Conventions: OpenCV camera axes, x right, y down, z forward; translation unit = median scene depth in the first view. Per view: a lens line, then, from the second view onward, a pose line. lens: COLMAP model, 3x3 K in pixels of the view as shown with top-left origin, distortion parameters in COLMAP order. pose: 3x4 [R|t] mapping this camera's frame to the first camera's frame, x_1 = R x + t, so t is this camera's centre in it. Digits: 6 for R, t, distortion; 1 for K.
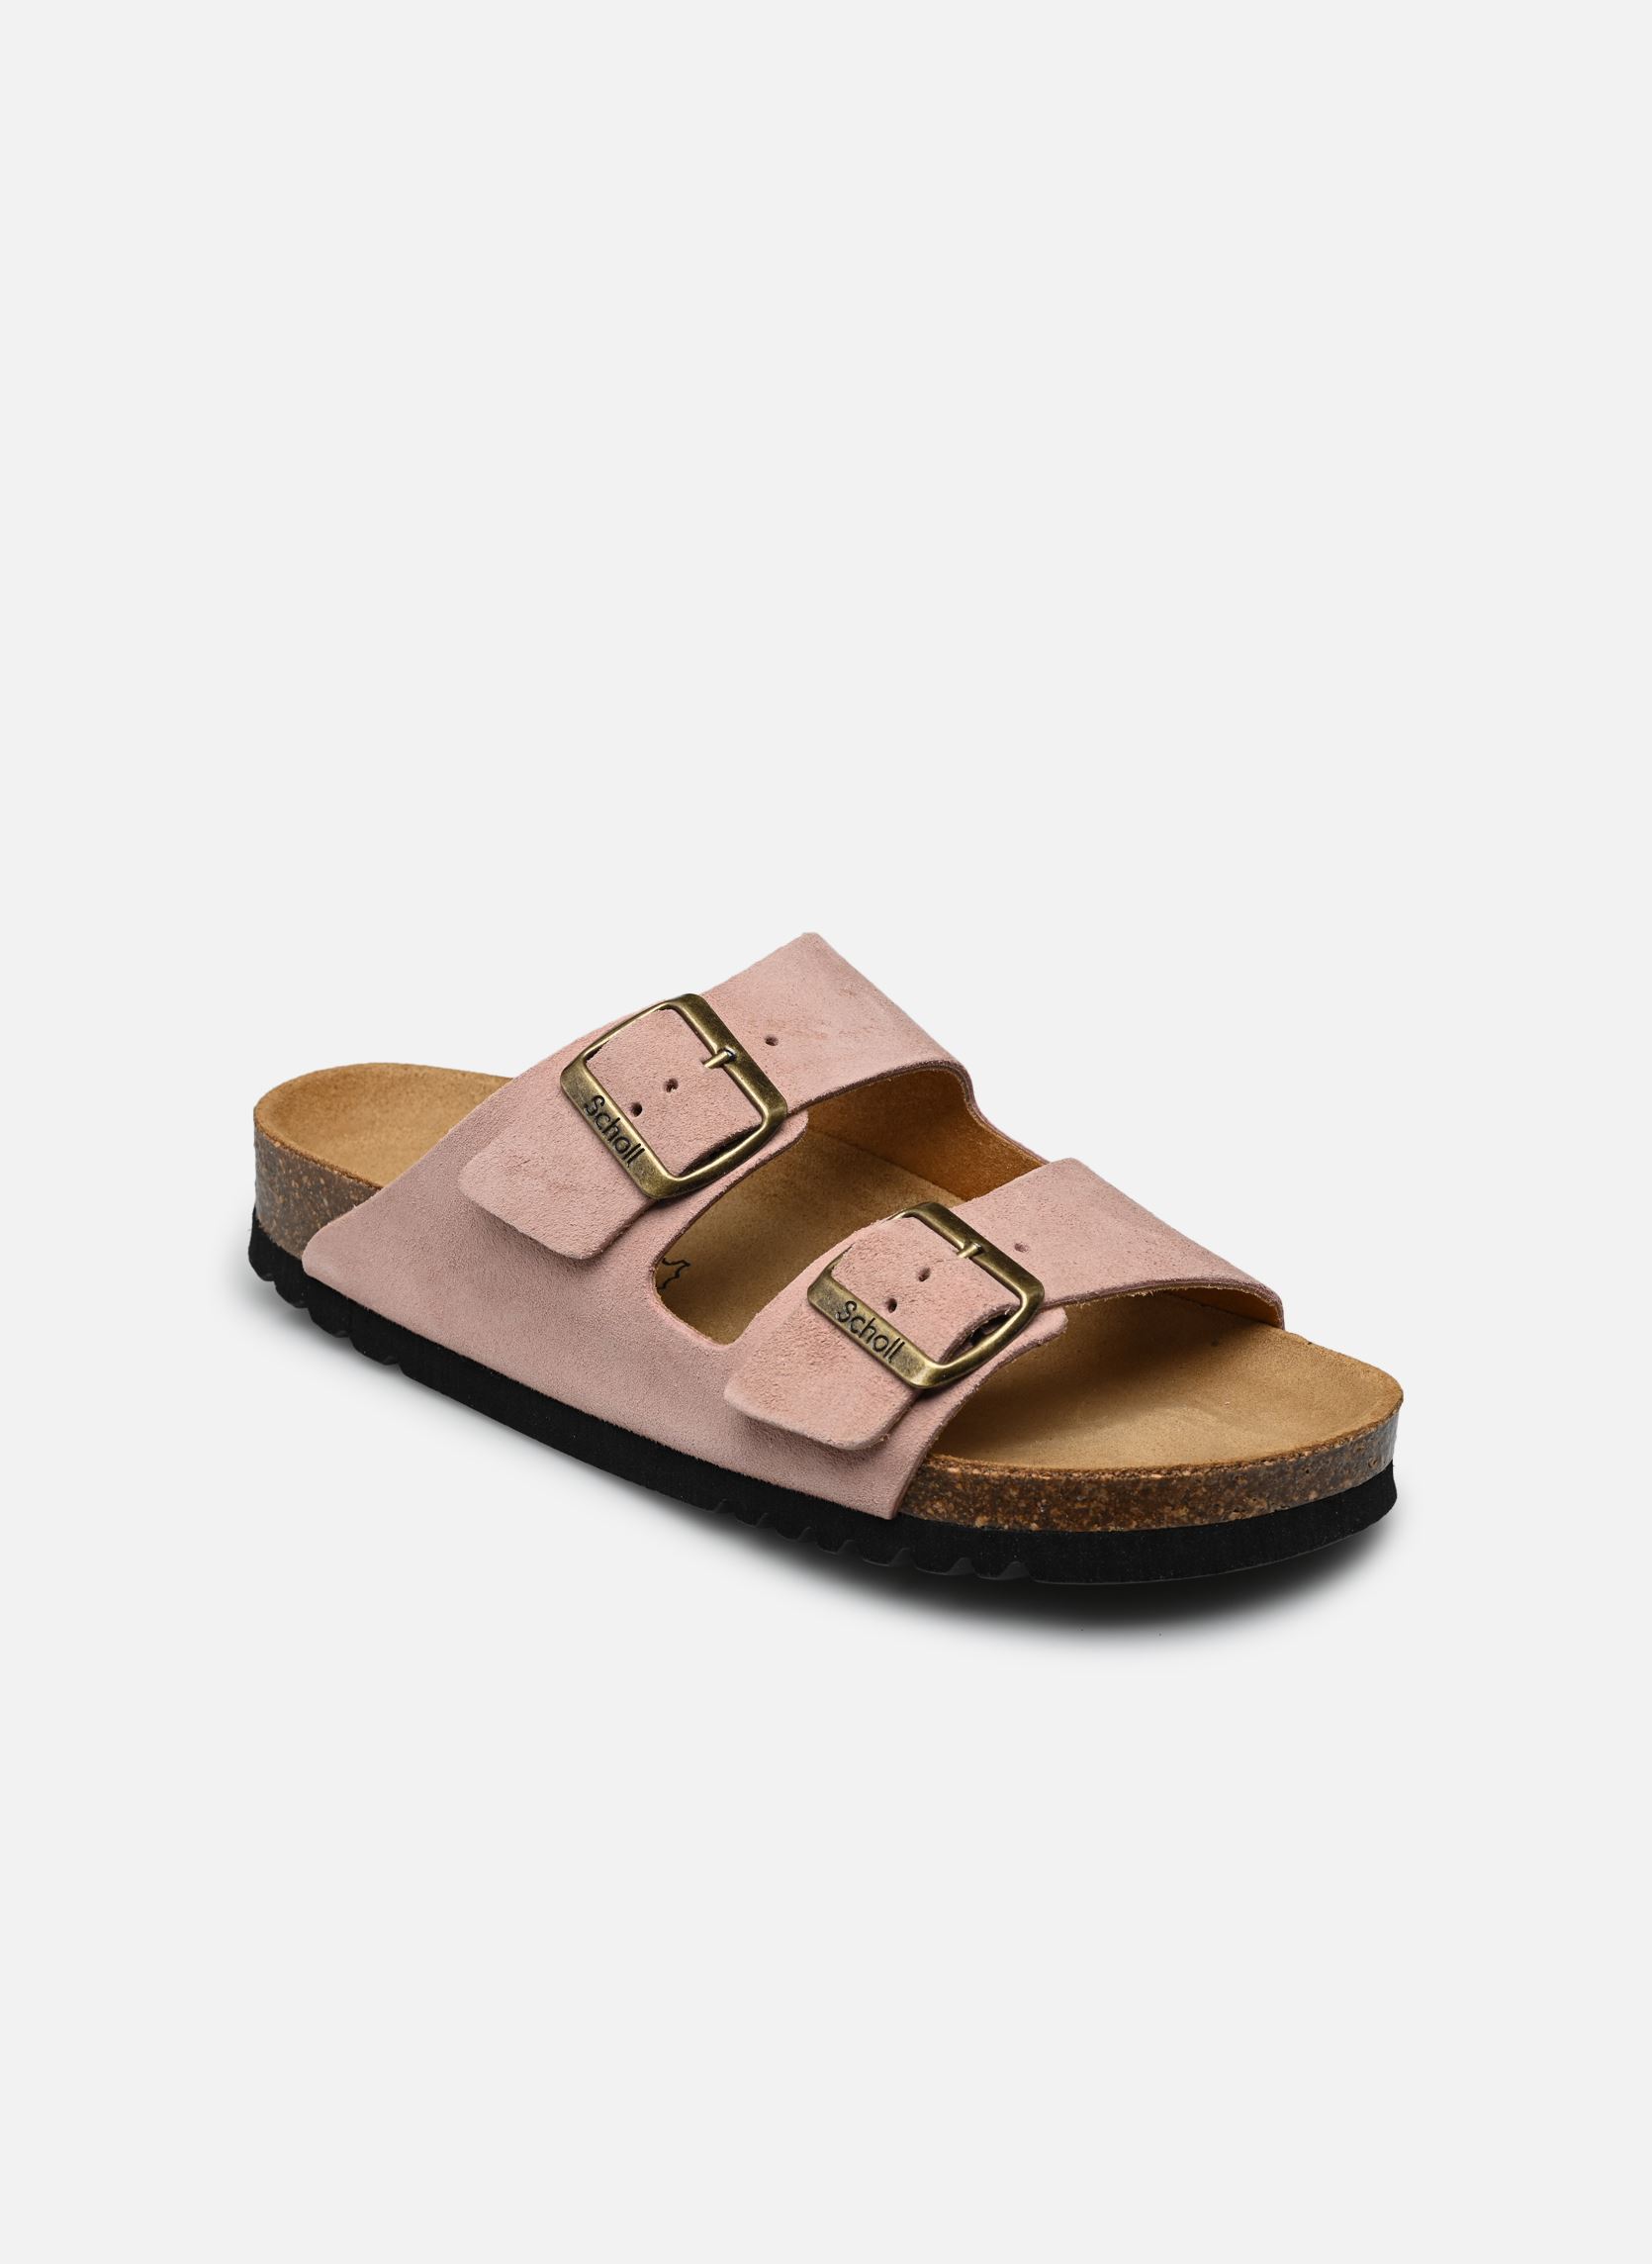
lens RADIAL K [[7334.6, 0, 825.6], [0, 7334.6, 1131.4], [0, 0, 1]] dist [-0.150796, 0.000000]
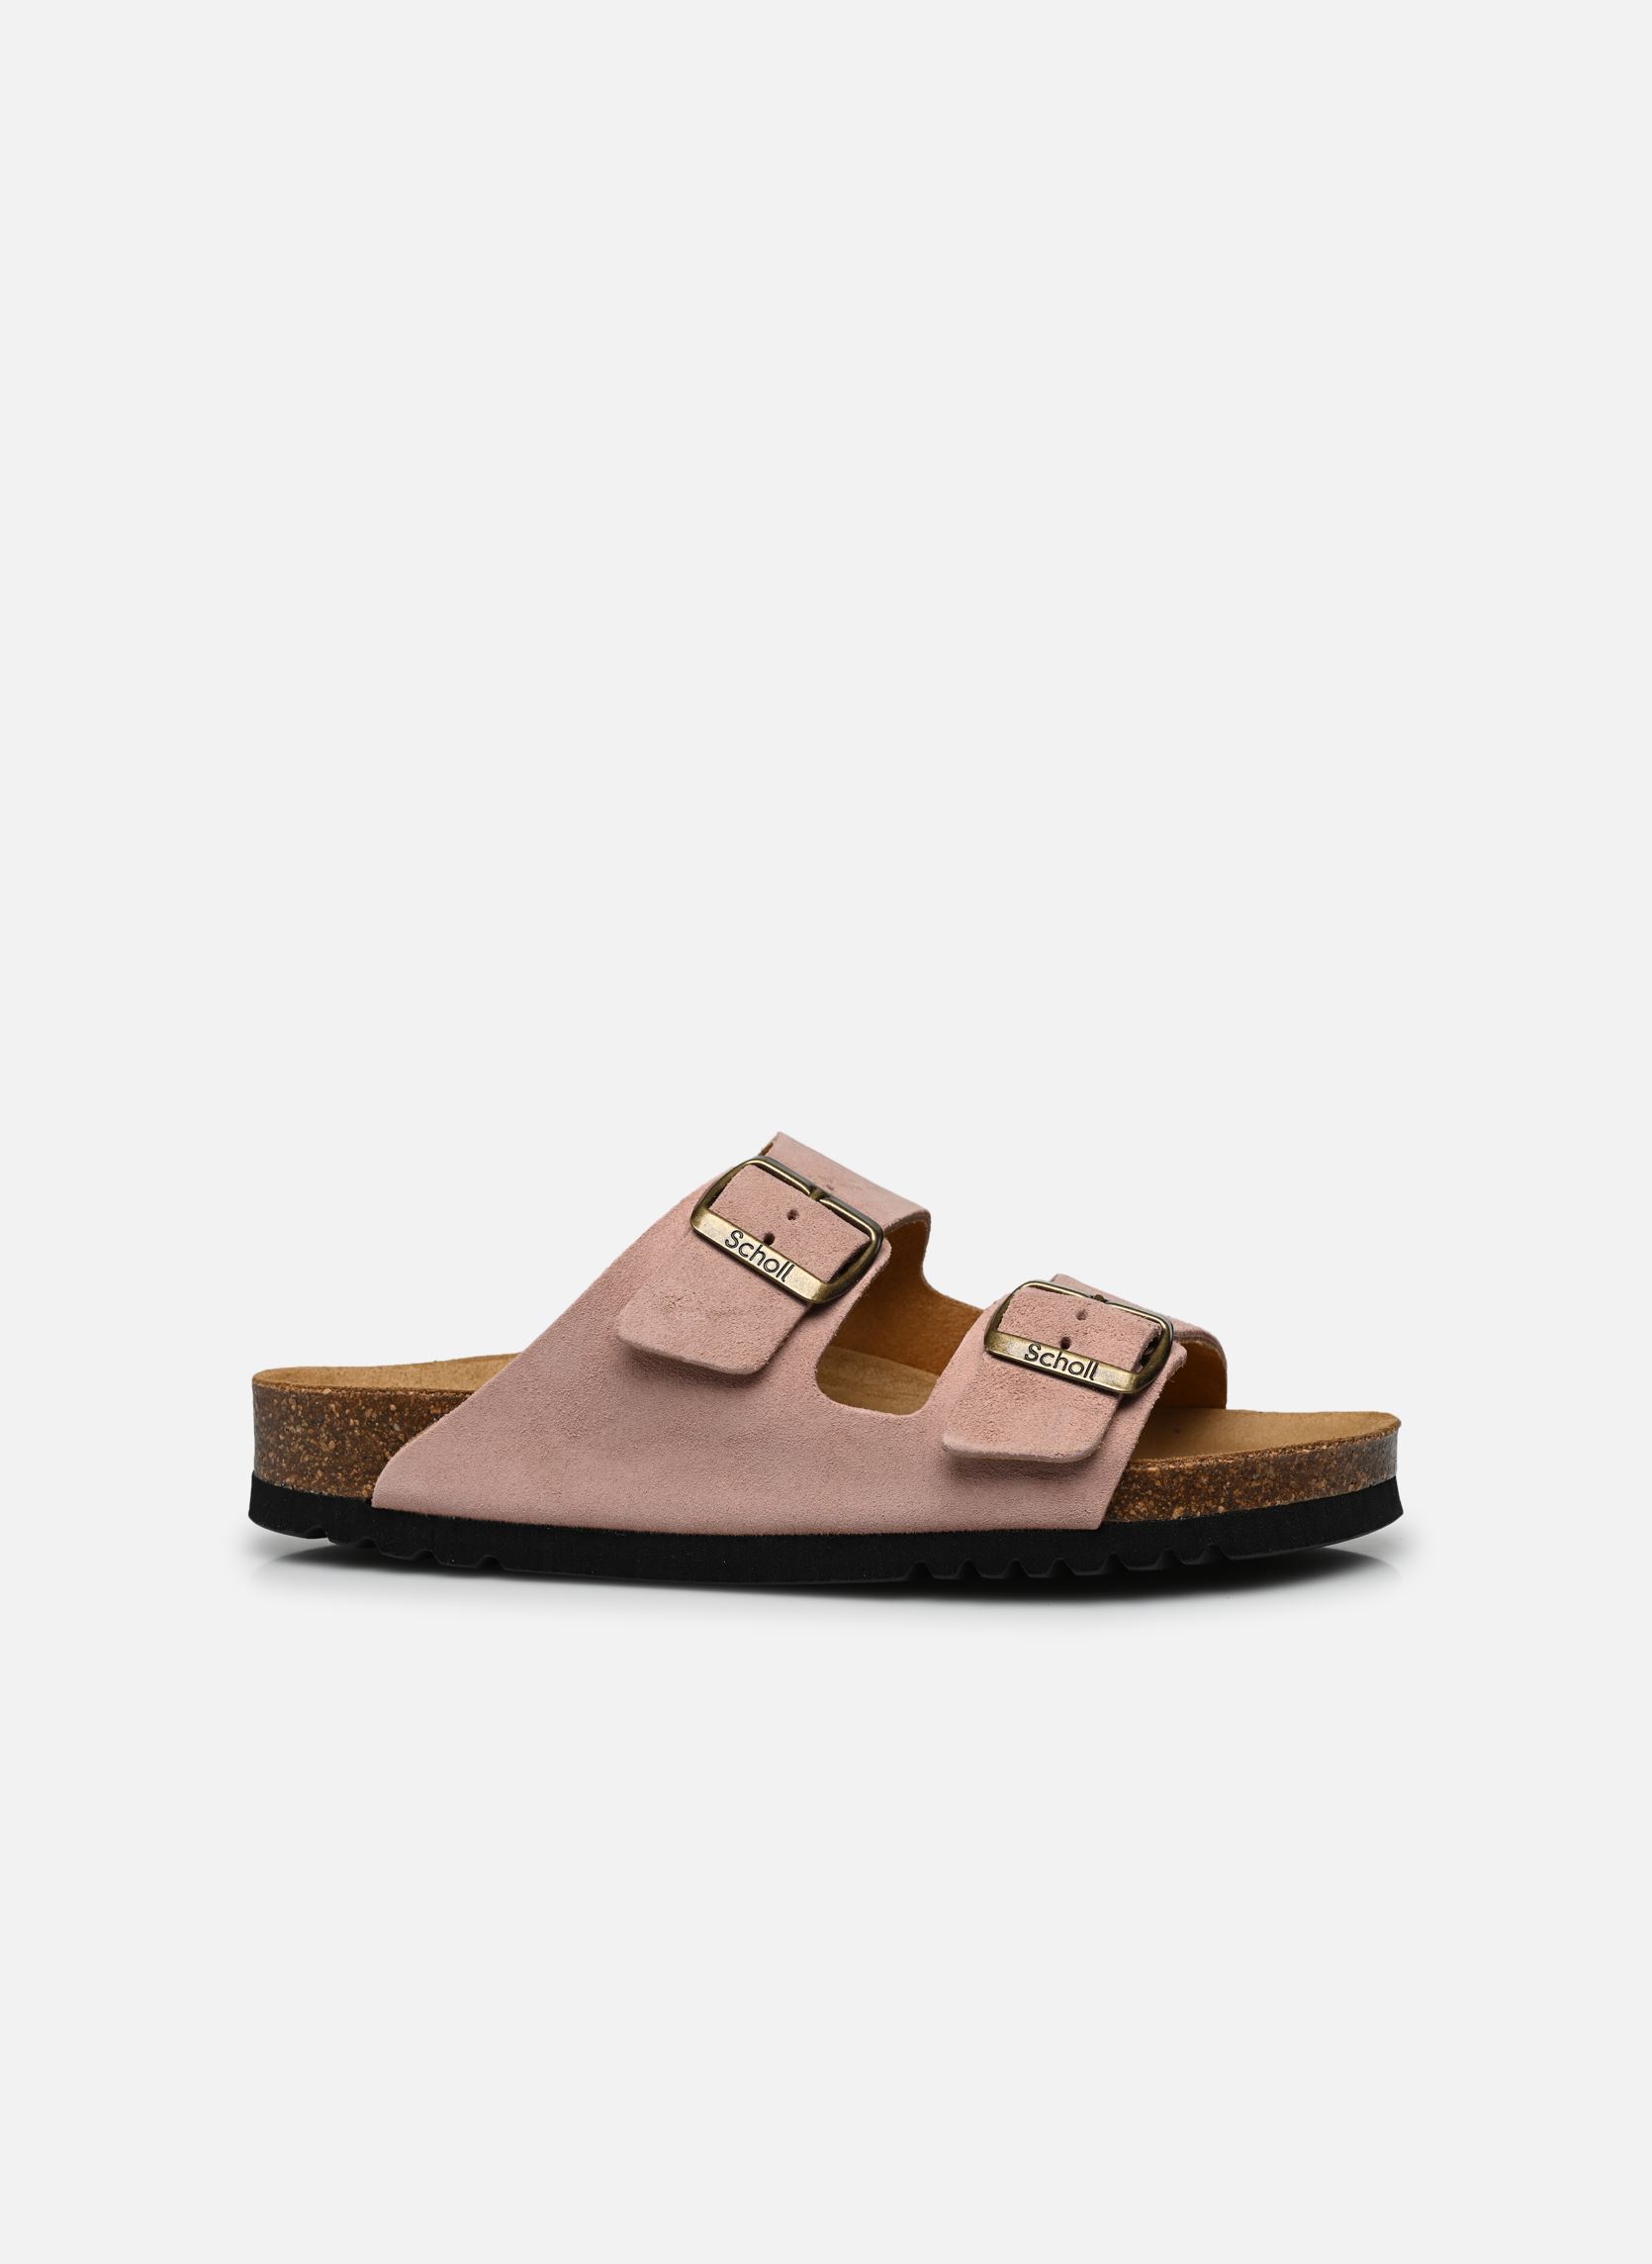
lens RADIAL K [[7334.6, 0, 826.3], [0, 7334.6, 1133.1], [0, 0, 1]] dist [-0.150796, 0.000000]
pose [[0.744832, 0.005662, 0.667228, -0.785751], [0.259974, 0.918480, -0.298006, 0.326190], [-0.614523, 0.395426, 0.682642, 0.225895]]
